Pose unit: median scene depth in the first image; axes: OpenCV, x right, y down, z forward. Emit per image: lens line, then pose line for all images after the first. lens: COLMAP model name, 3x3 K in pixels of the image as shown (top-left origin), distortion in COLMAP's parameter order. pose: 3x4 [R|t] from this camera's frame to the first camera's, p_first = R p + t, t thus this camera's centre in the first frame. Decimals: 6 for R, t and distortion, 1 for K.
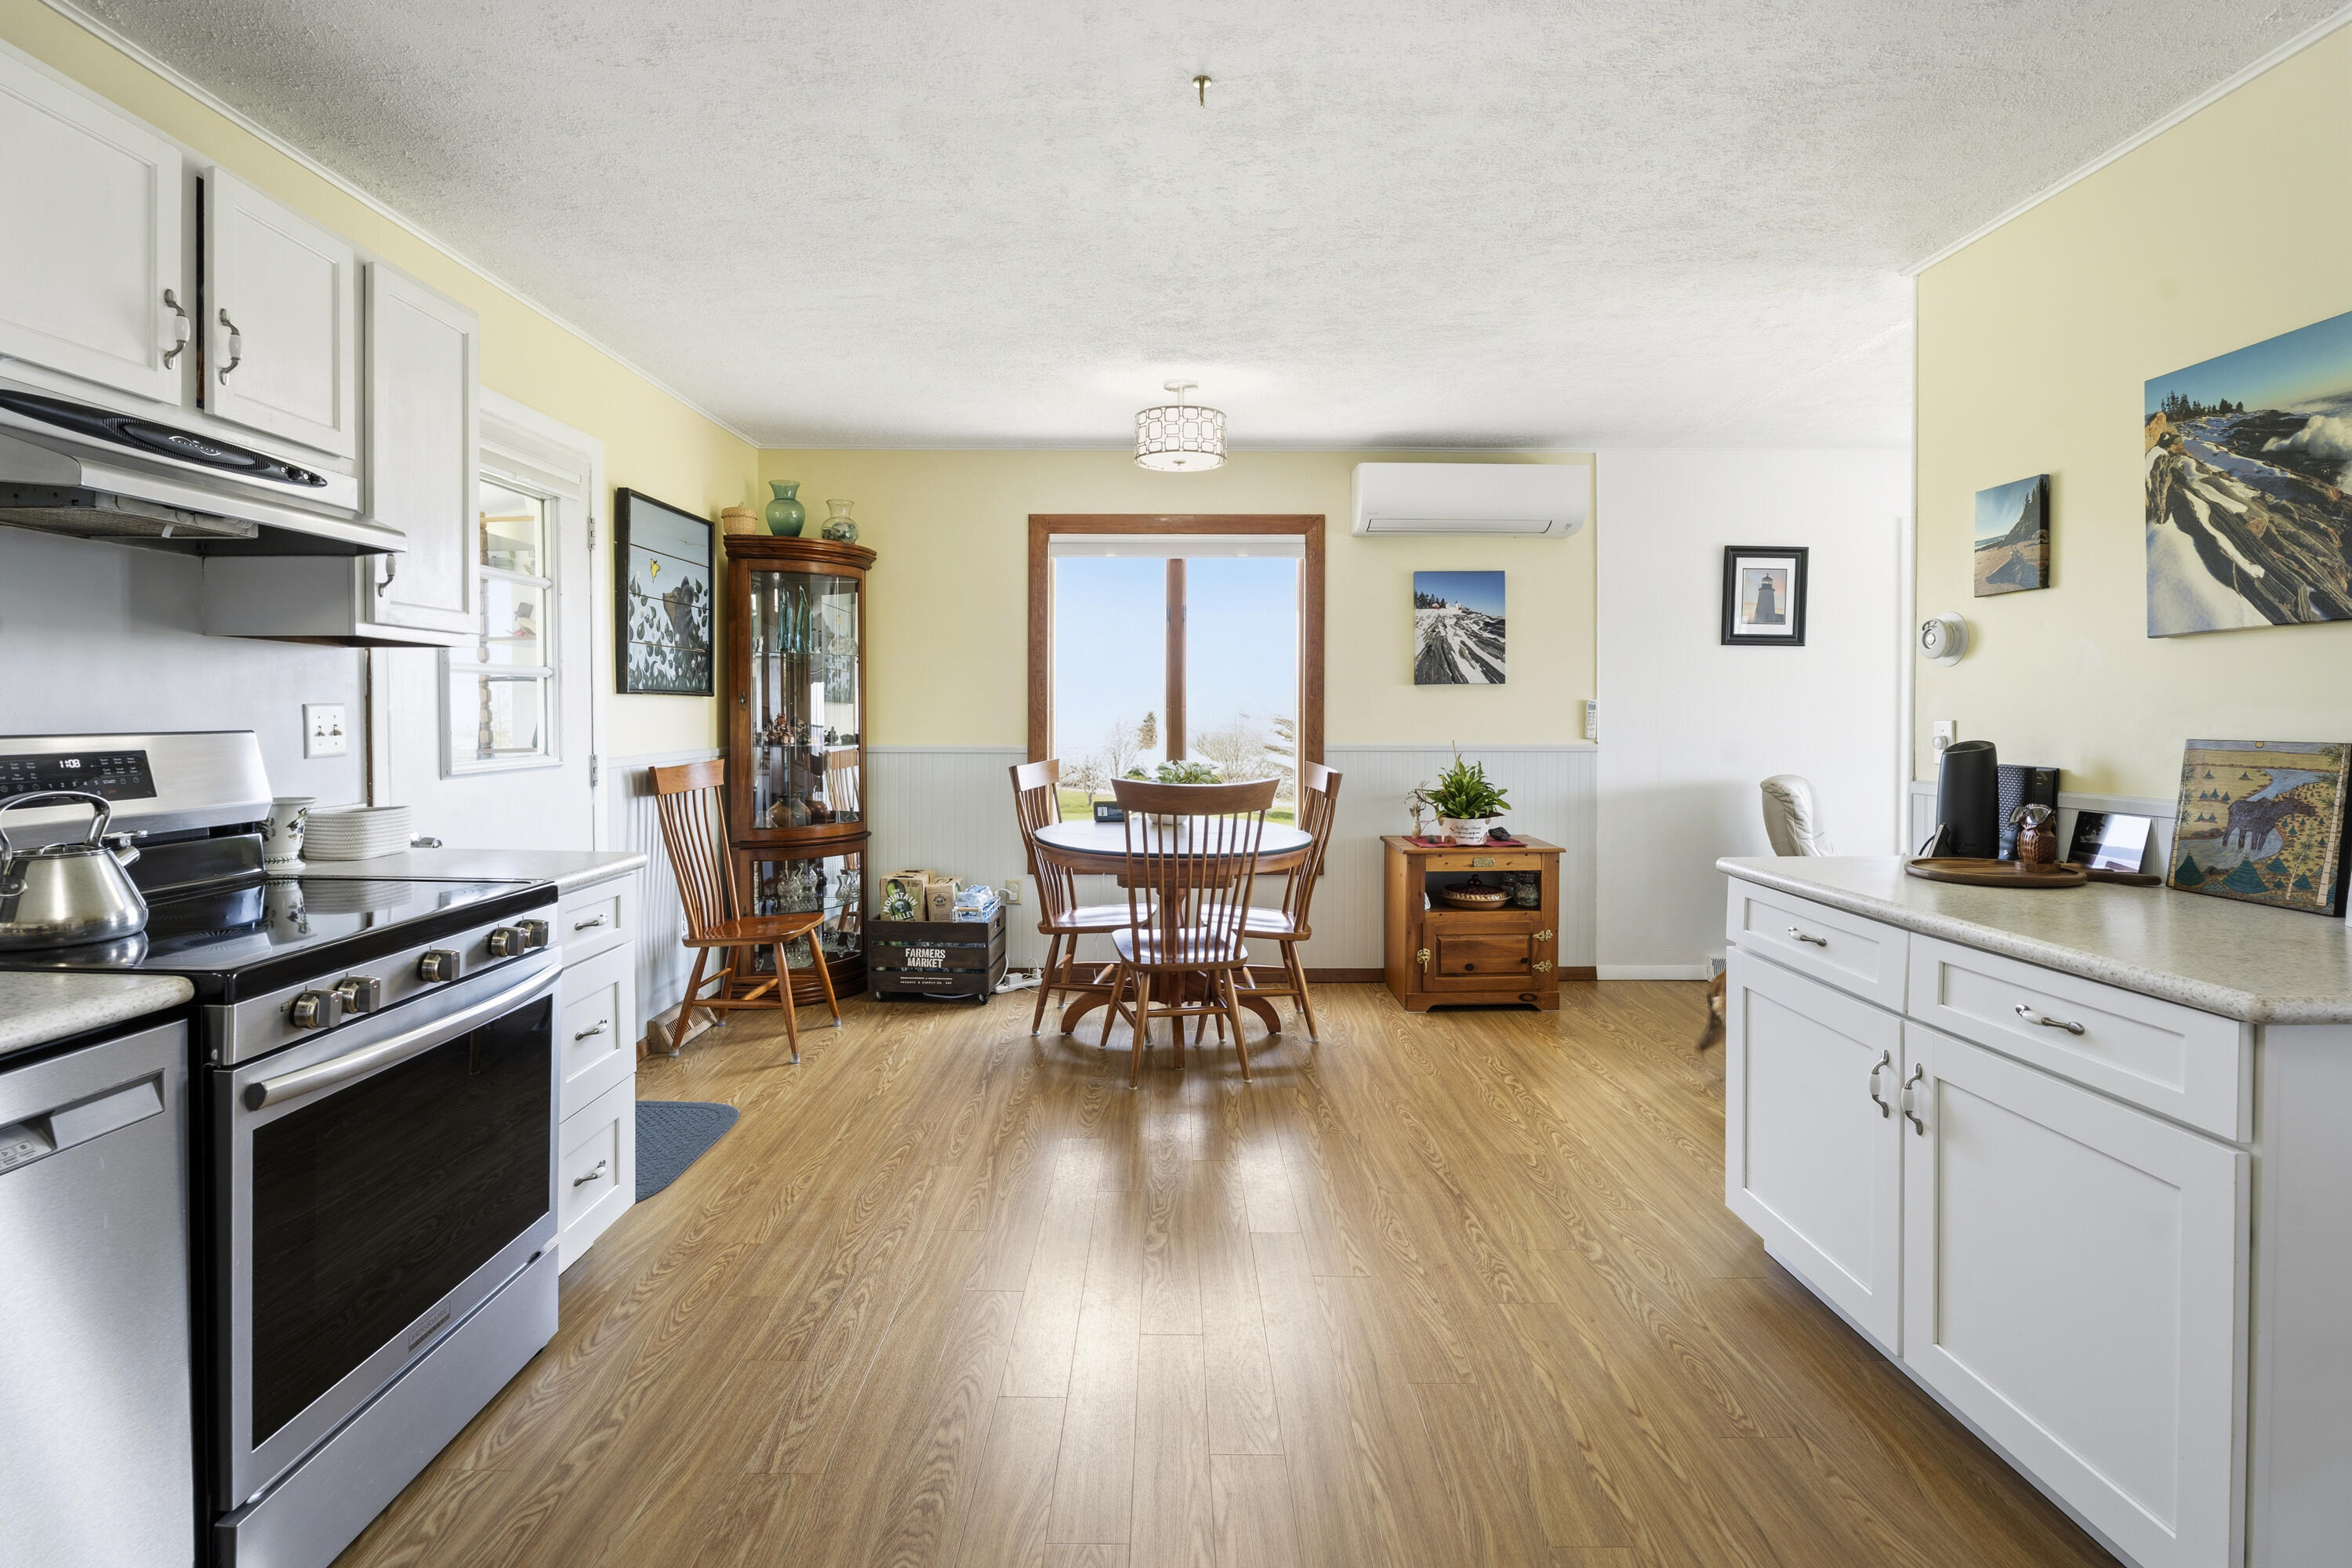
lens RADIAL K [[1093.4, 0, 1173.8], [0, 1093.4, 717.4], [0, 0, 1]] dist [-0.016893, 0.000118]
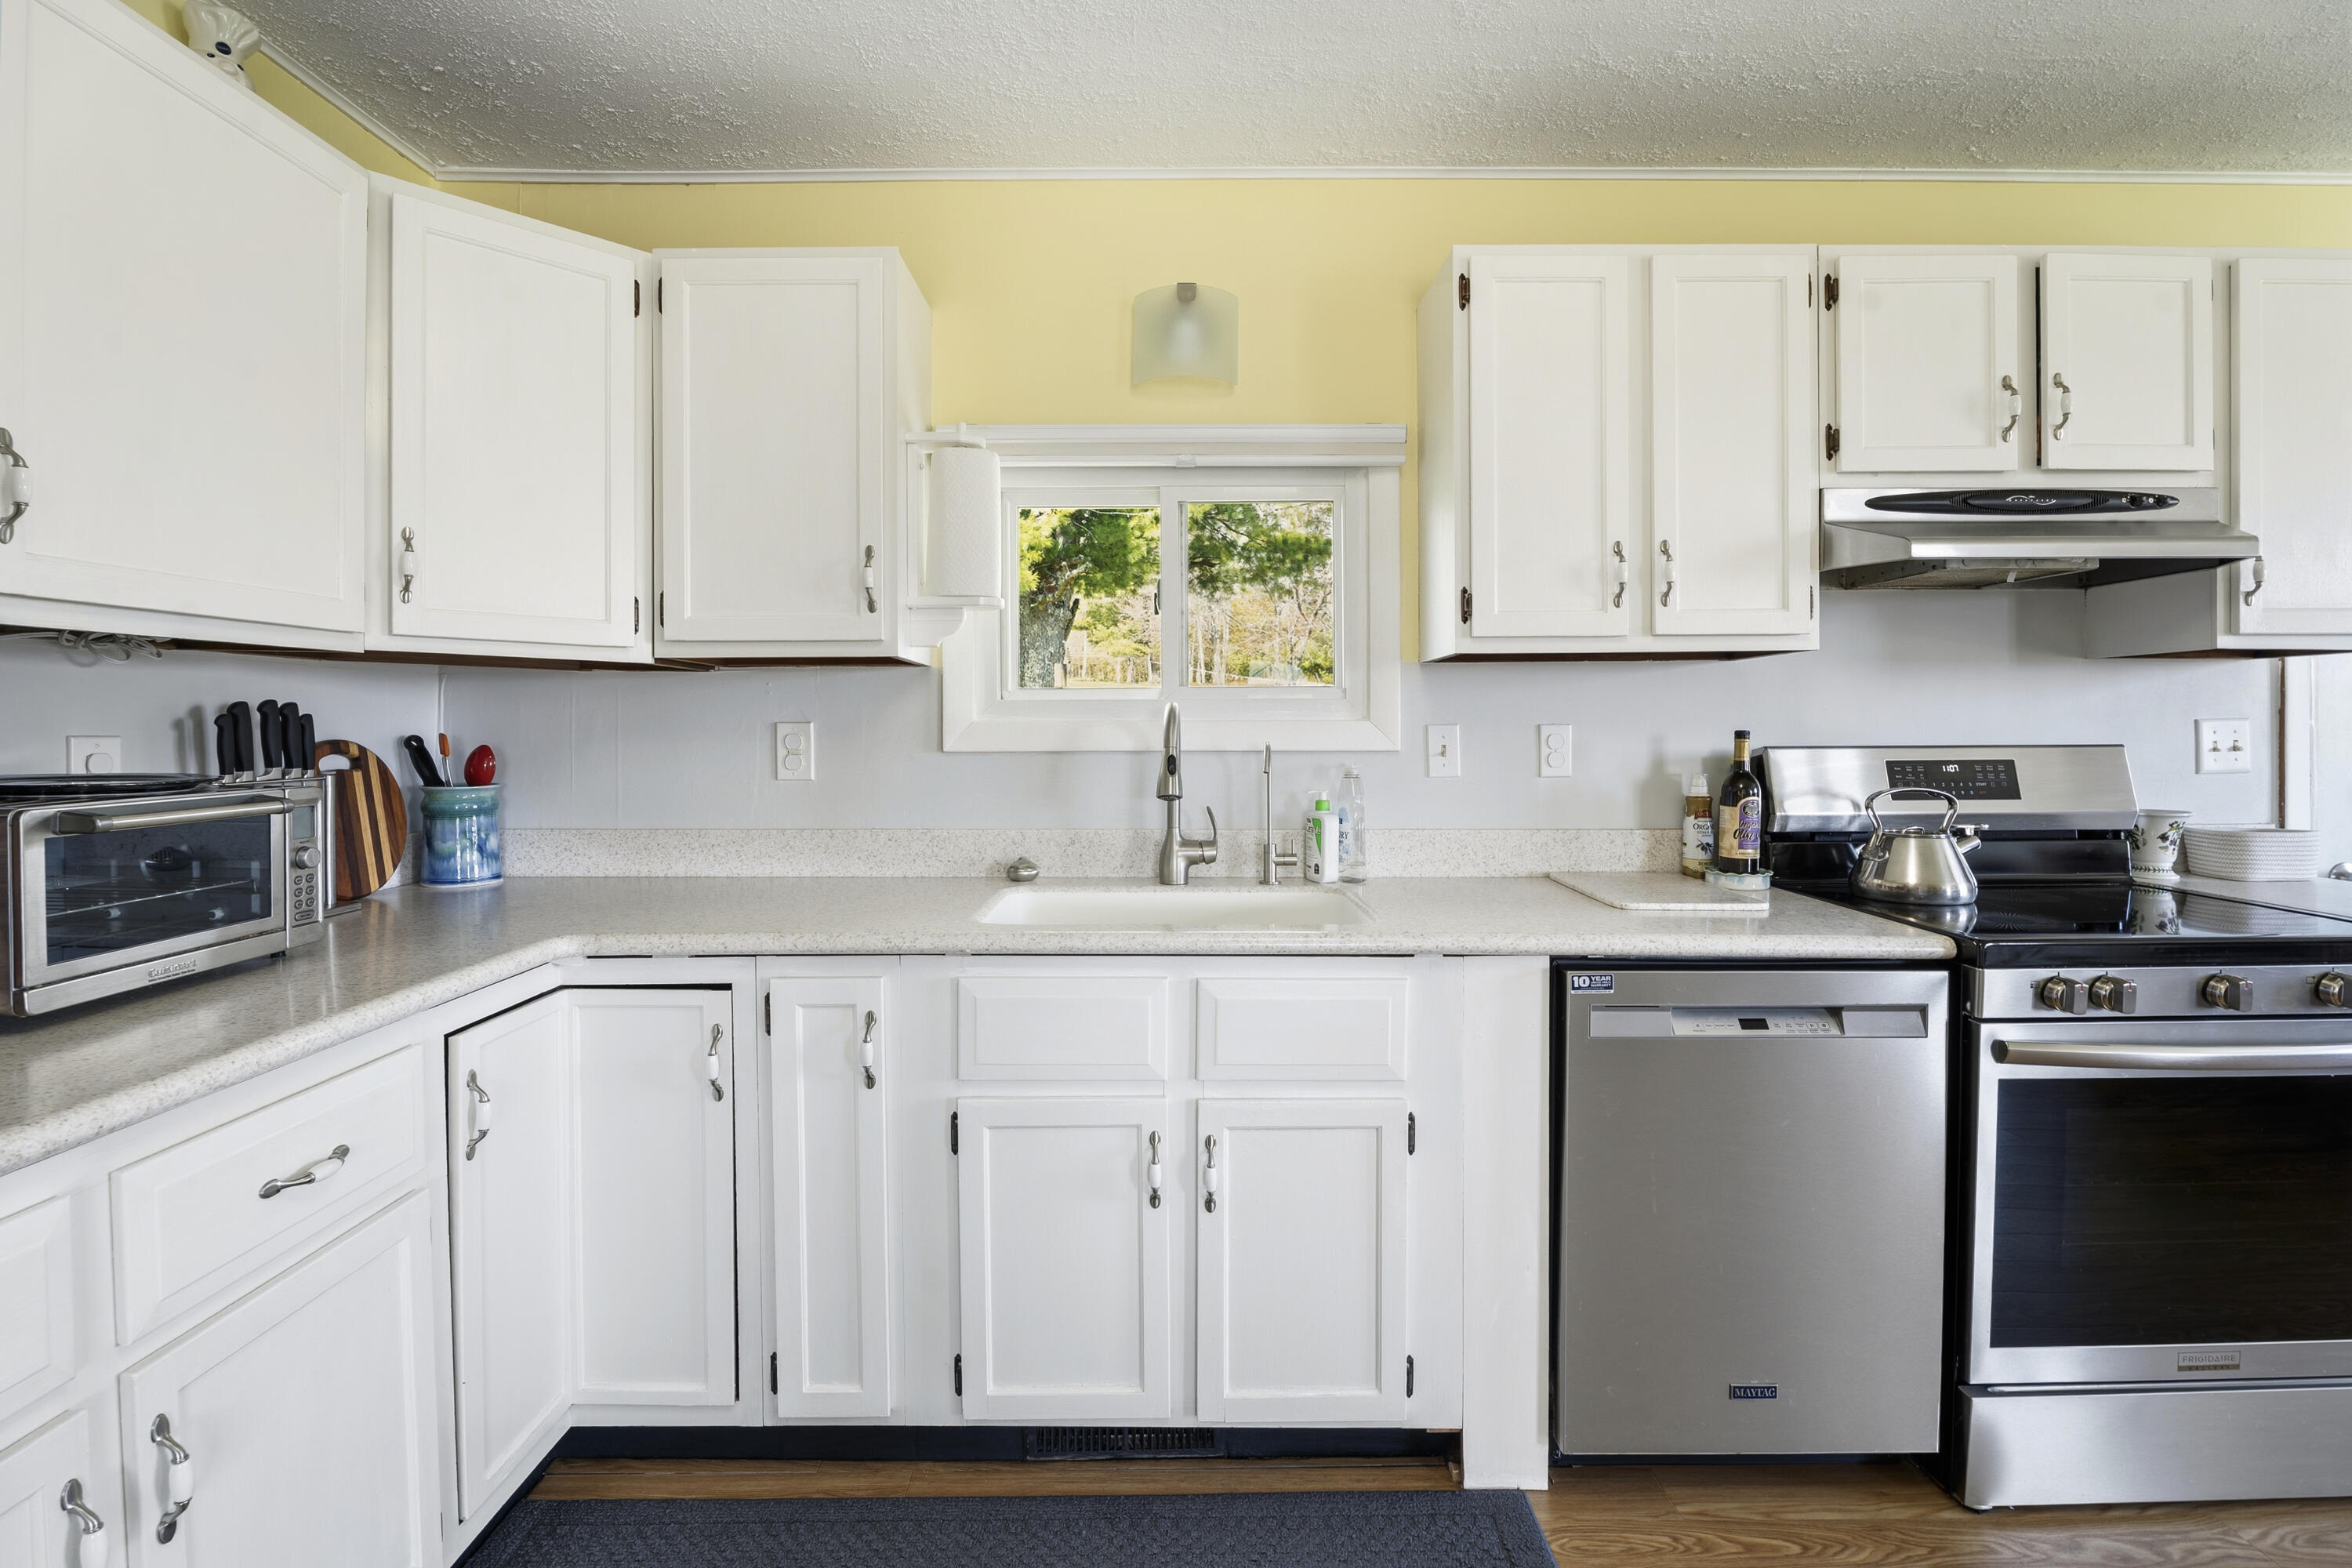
lens RADIAL K [[1093.4, 0, 1173.8], [0, 1093.4, 717.4], [0, 0, 1]] dist [-0.016893, 0.000118]
pose [[0.000988, -0.014037, -0.999901, 0.259186], [-0.000842, 0.999901, -0.014038, 0.001174], [0.999999, 0.000855, 0.000976, 0.067139]]
